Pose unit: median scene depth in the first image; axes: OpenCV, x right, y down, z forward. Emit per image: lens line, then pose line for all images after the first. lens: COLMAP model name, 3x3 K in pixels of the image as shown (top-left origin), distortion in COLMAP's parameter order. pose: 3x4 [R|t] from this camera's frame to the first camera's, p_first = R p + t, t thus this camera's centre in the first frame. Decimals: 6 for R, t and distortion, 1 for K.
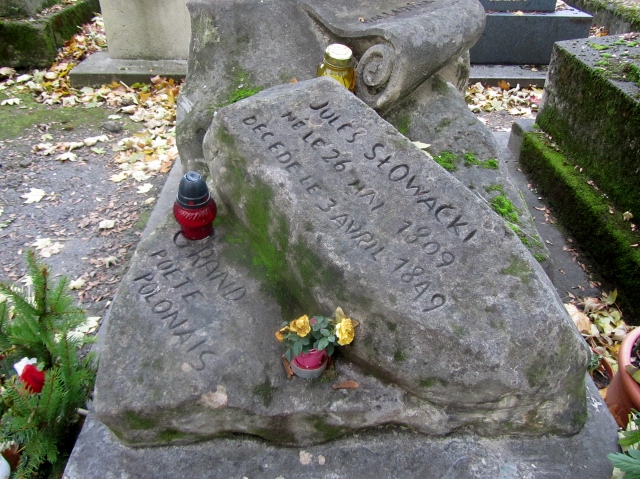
lens RADIAL K [[531.3, 0, 318.9], [0, 531.3, 239.3], [0, 0, 1]] dist [-0.027852, -0.000907]
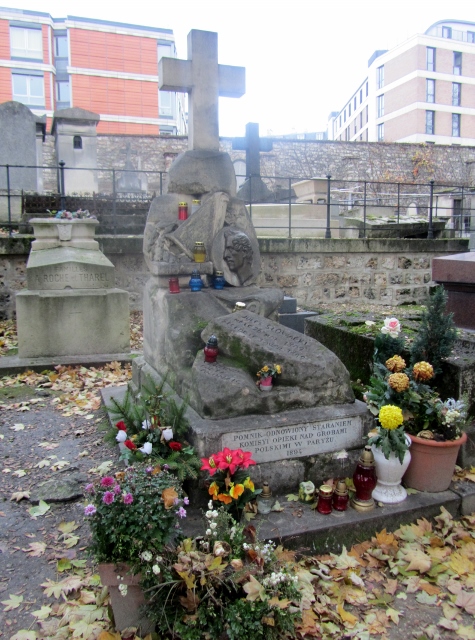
lens RADIAL K [[531.3, 0, 238.5], [0, 531.3, 319.0], [0, 0, 1]] dist [-0.027852, -0.000907]
pose [[0.949802, -0.059075, 0.307222, -0.427490], [0.191128, 0.887015, -0.420326, 0.449462], [-0.247680, 0.457945, 0.853780, -0.676971]]
